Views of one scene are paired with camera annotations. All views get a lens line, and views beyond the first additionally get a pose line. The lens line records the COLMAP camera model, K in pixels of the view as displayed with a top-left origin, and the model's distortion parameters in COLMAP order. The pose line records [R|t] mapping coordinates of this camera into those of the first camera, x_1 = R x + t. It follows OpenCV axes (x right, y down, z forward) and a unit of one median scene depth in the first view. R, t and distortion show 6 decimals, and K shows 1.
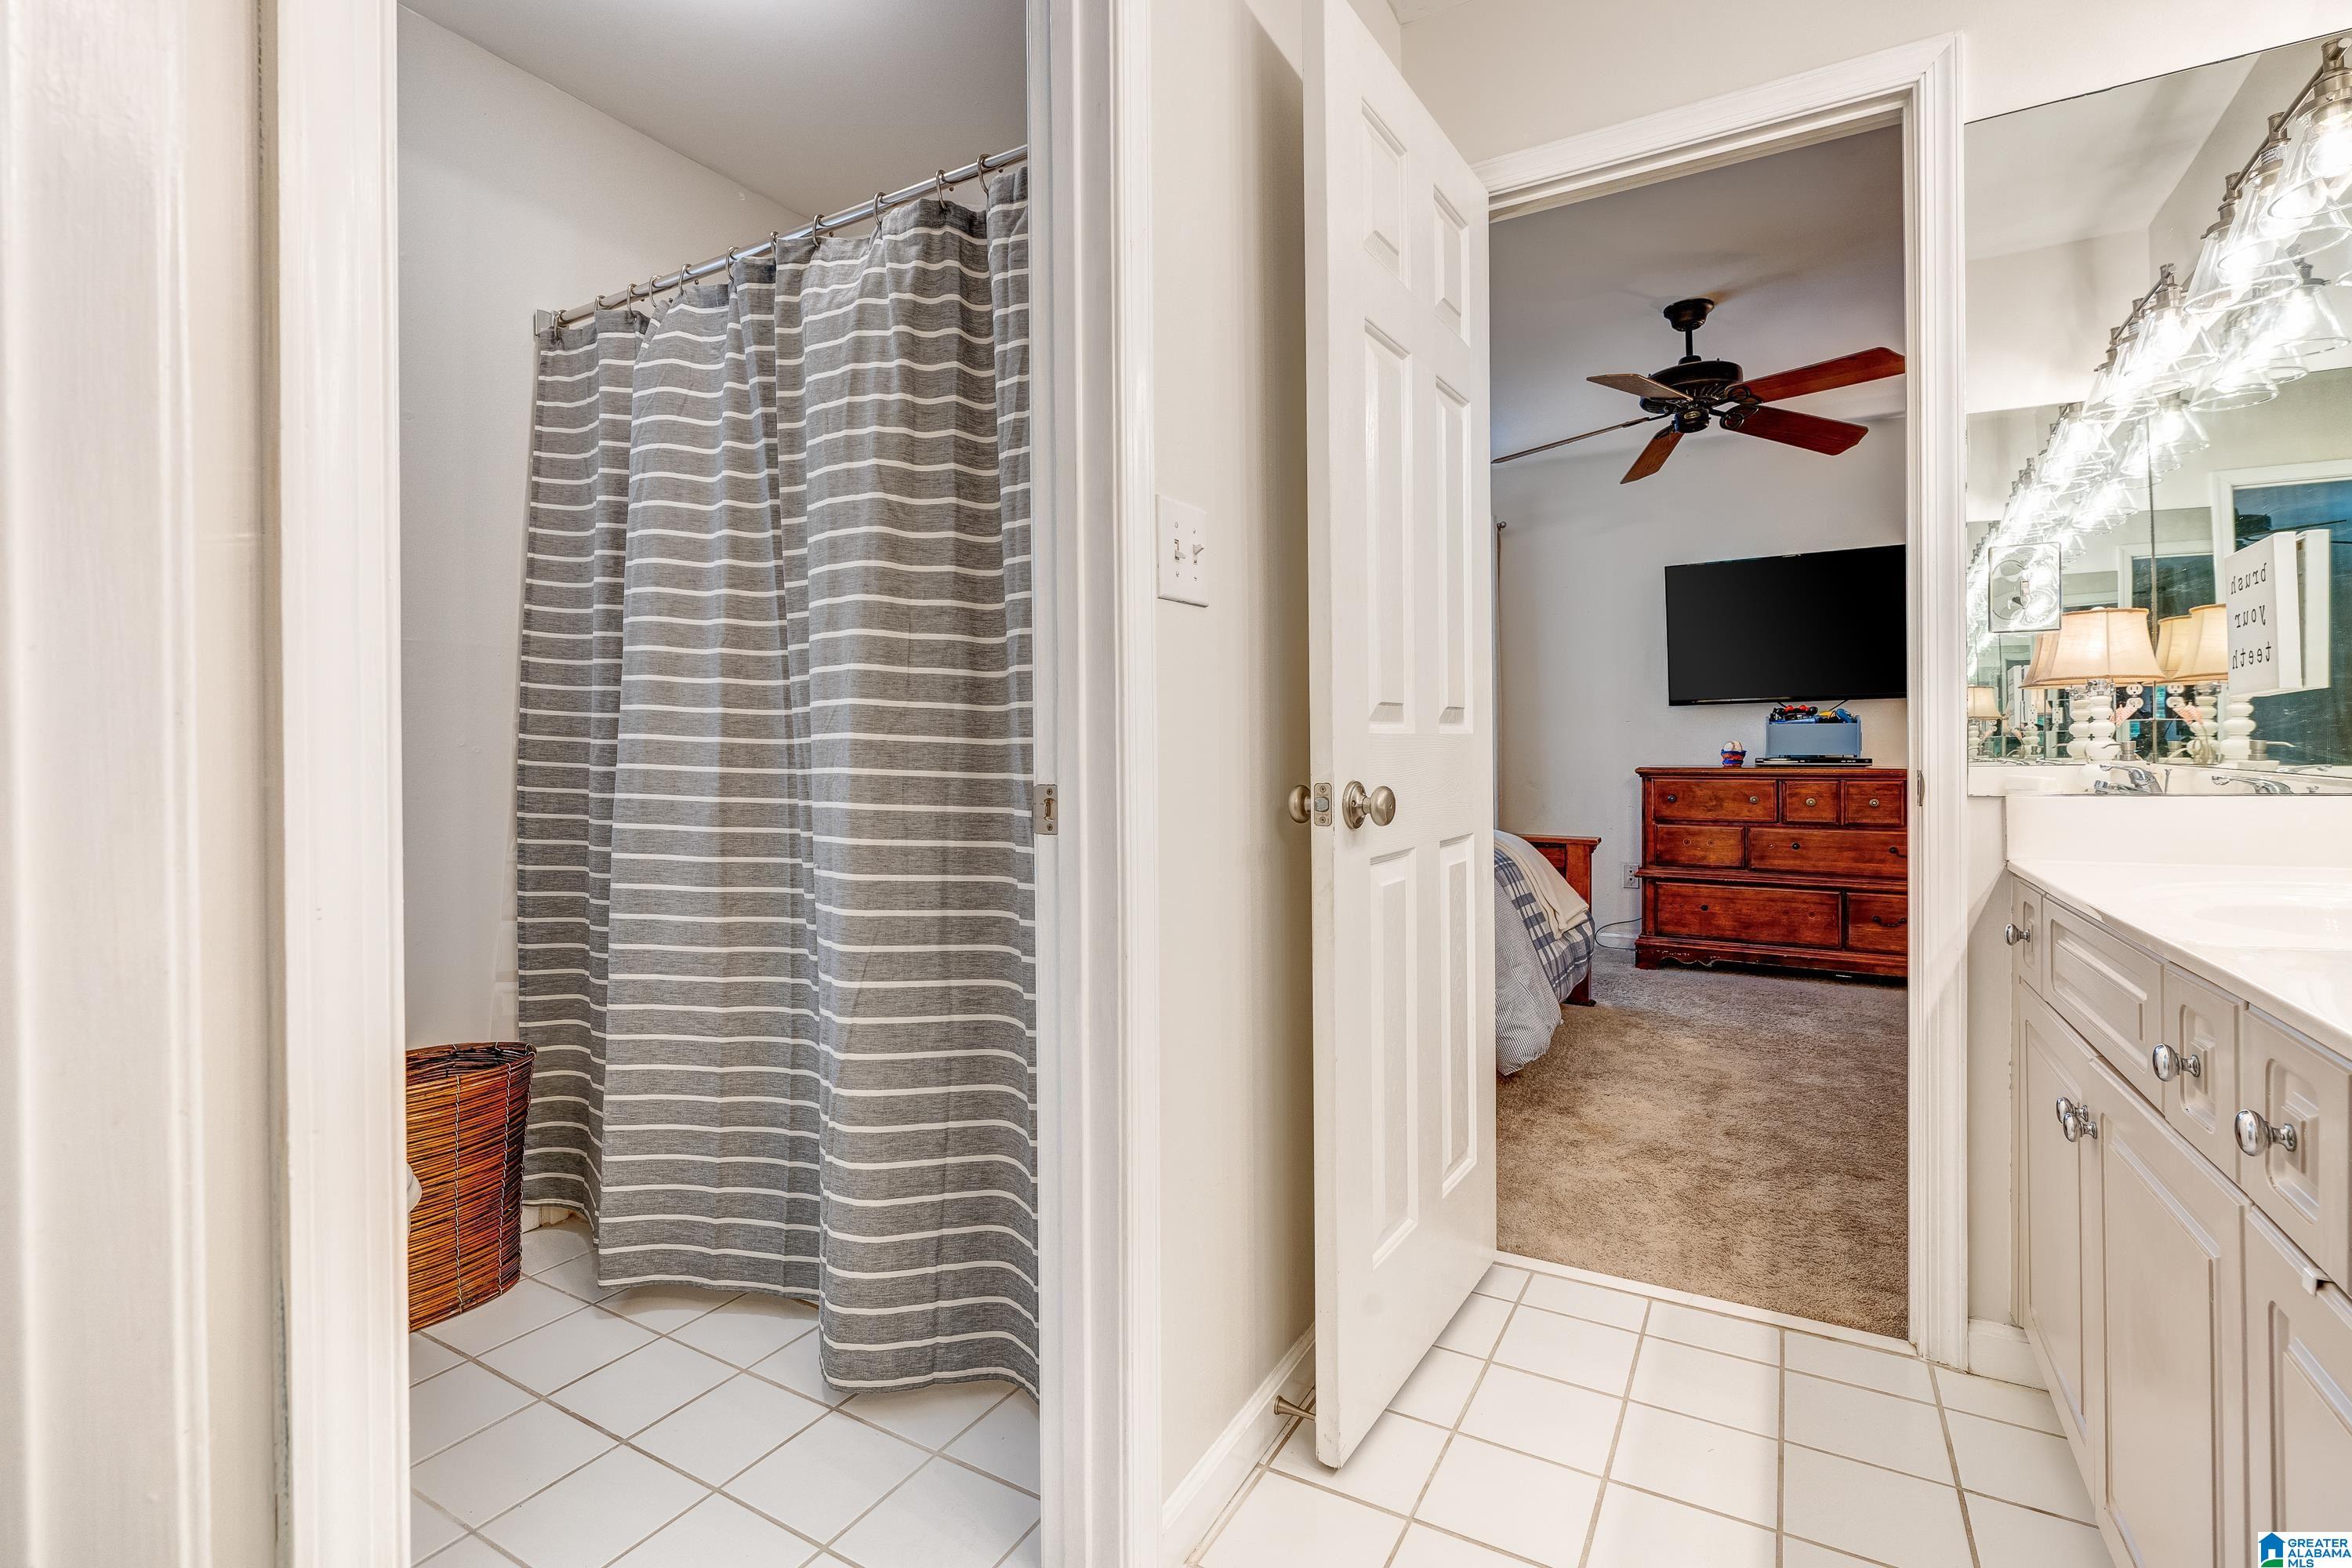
lens RADIAL K [[1083.2, 0, 1166.7], [0, 1083.2, 776.2], [0, 0, 1]] dist [-0.006129, 0.000124]
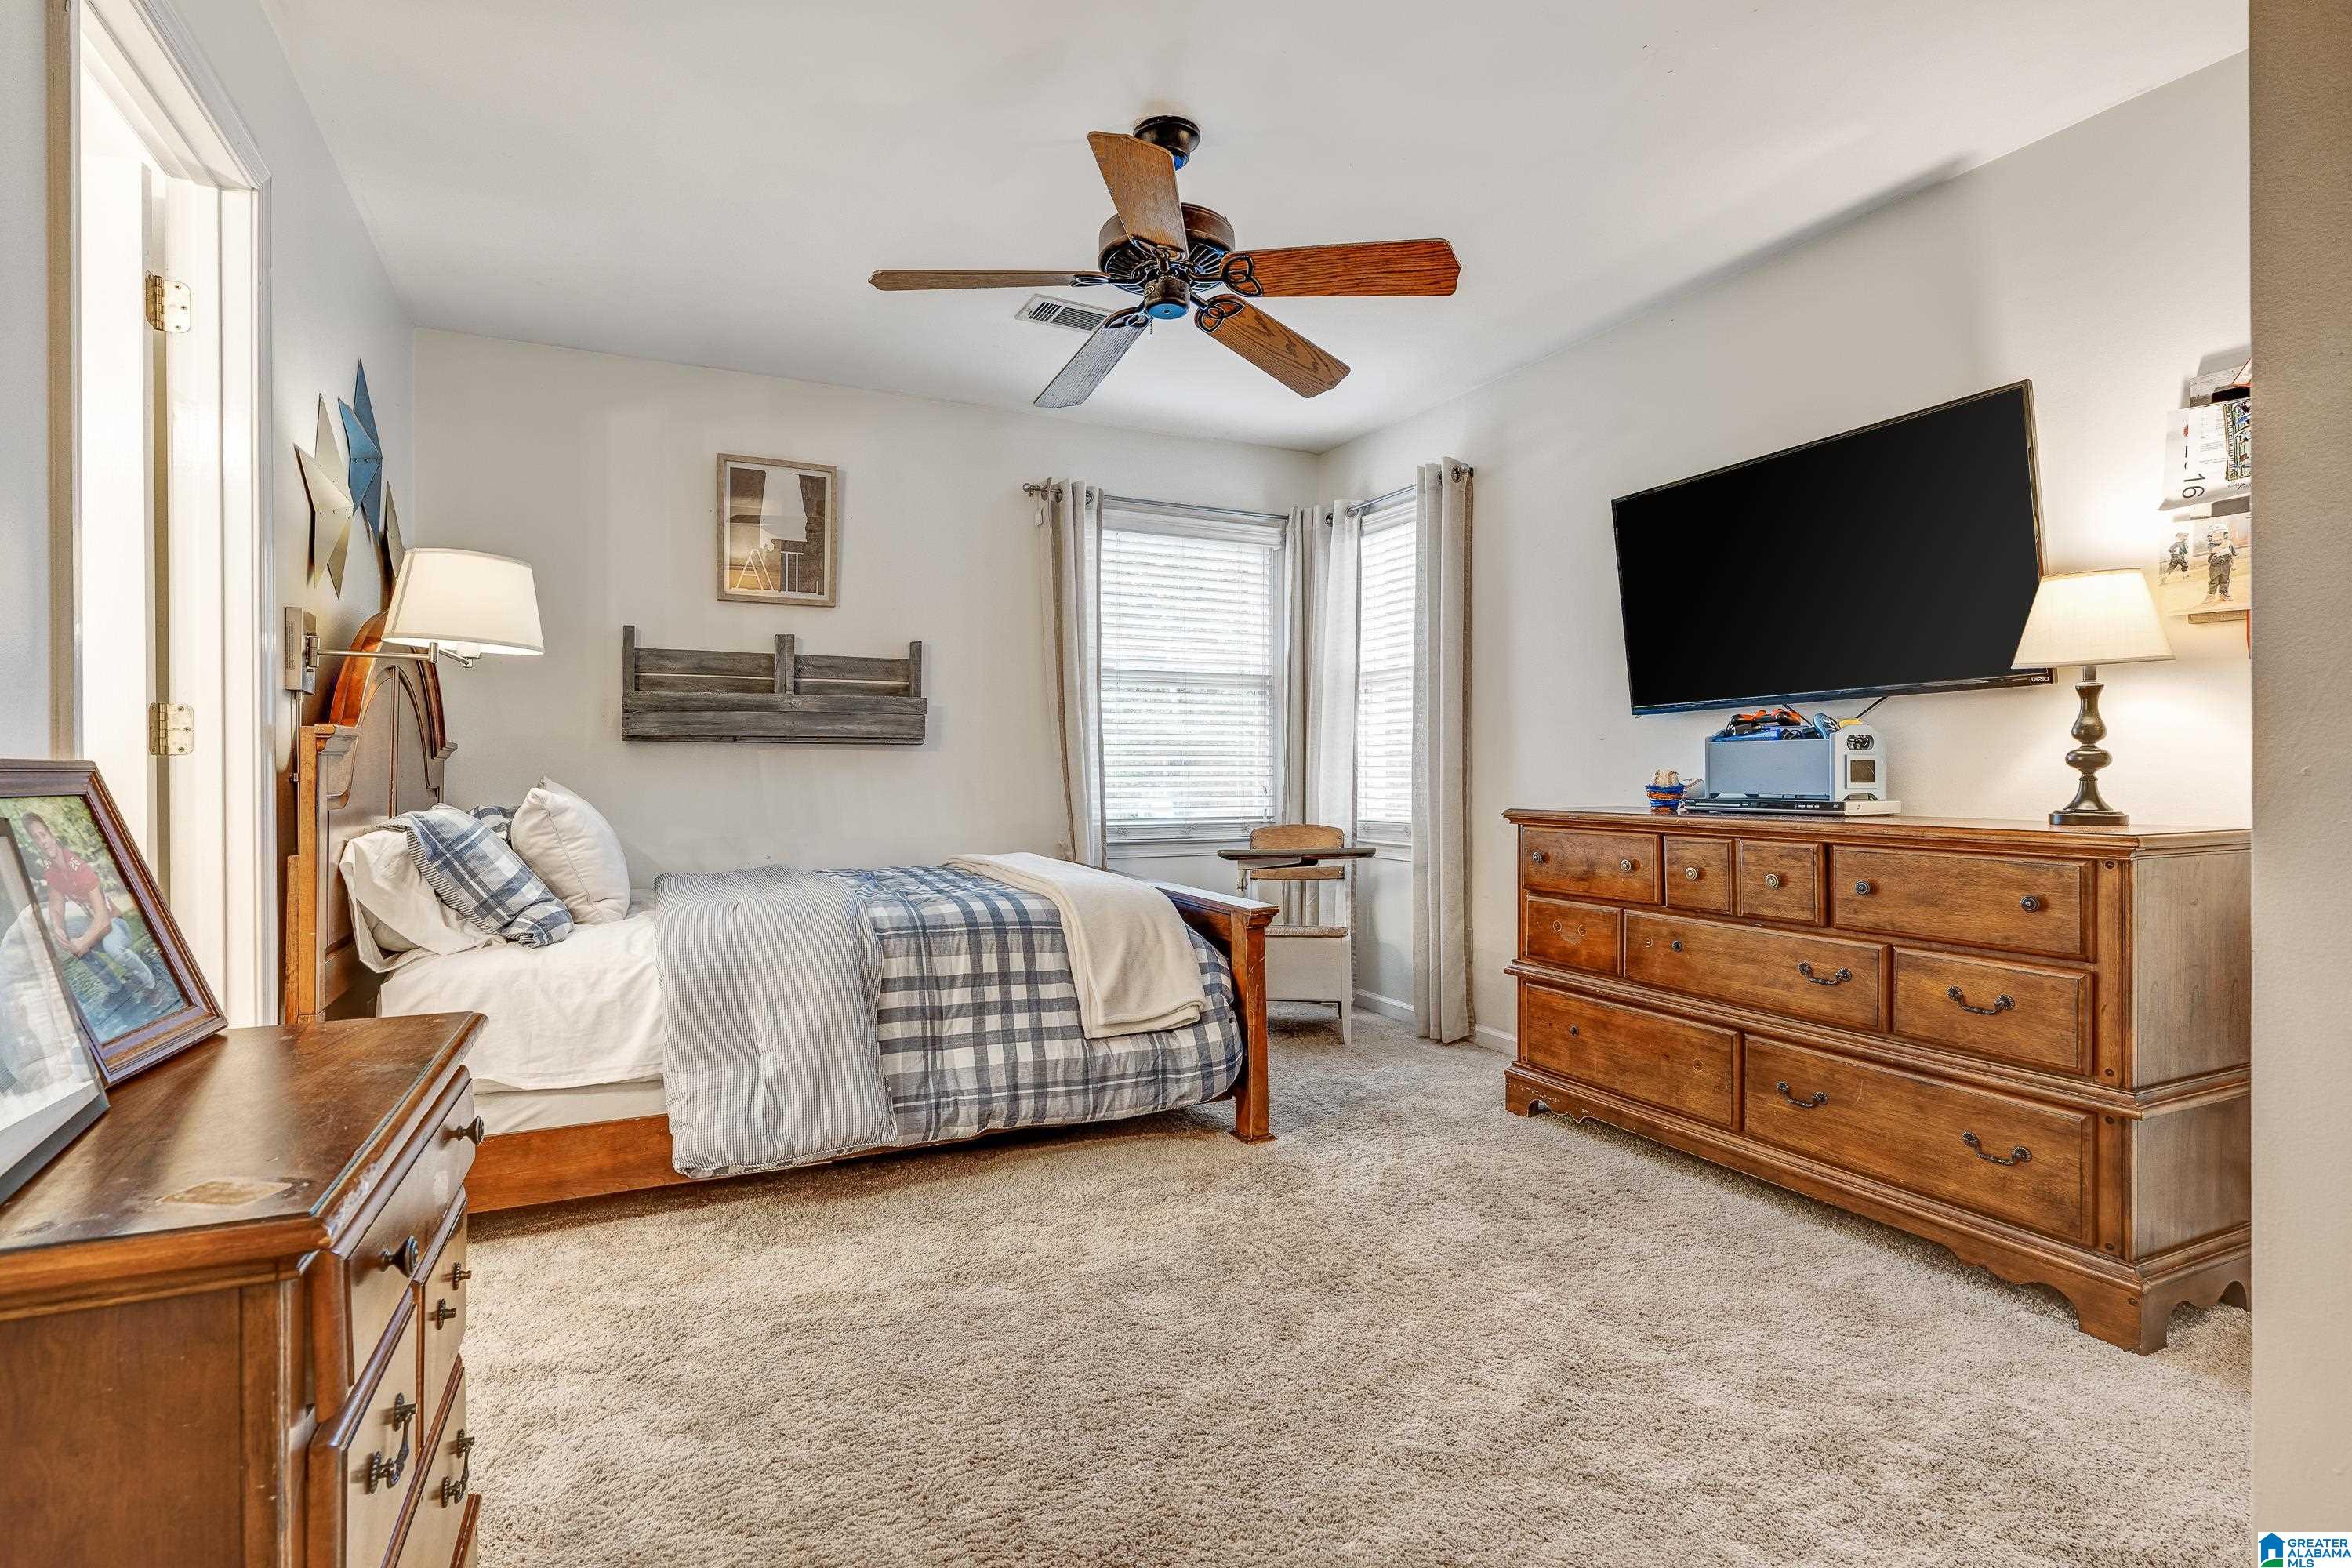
lens RADIAL K [[1139.0, 0, 1180.2], [0, 1139.0, 783.4], [0, 0, 1]] dist [-0.001368, -0.000152]
pose [[0.817626, 0.003006, -0.575742, 0.726286], [-0.013504, 0.999811, -0.013958, -0.013230], [0.575591, 0.019187, 0.817512, 0.327868]]
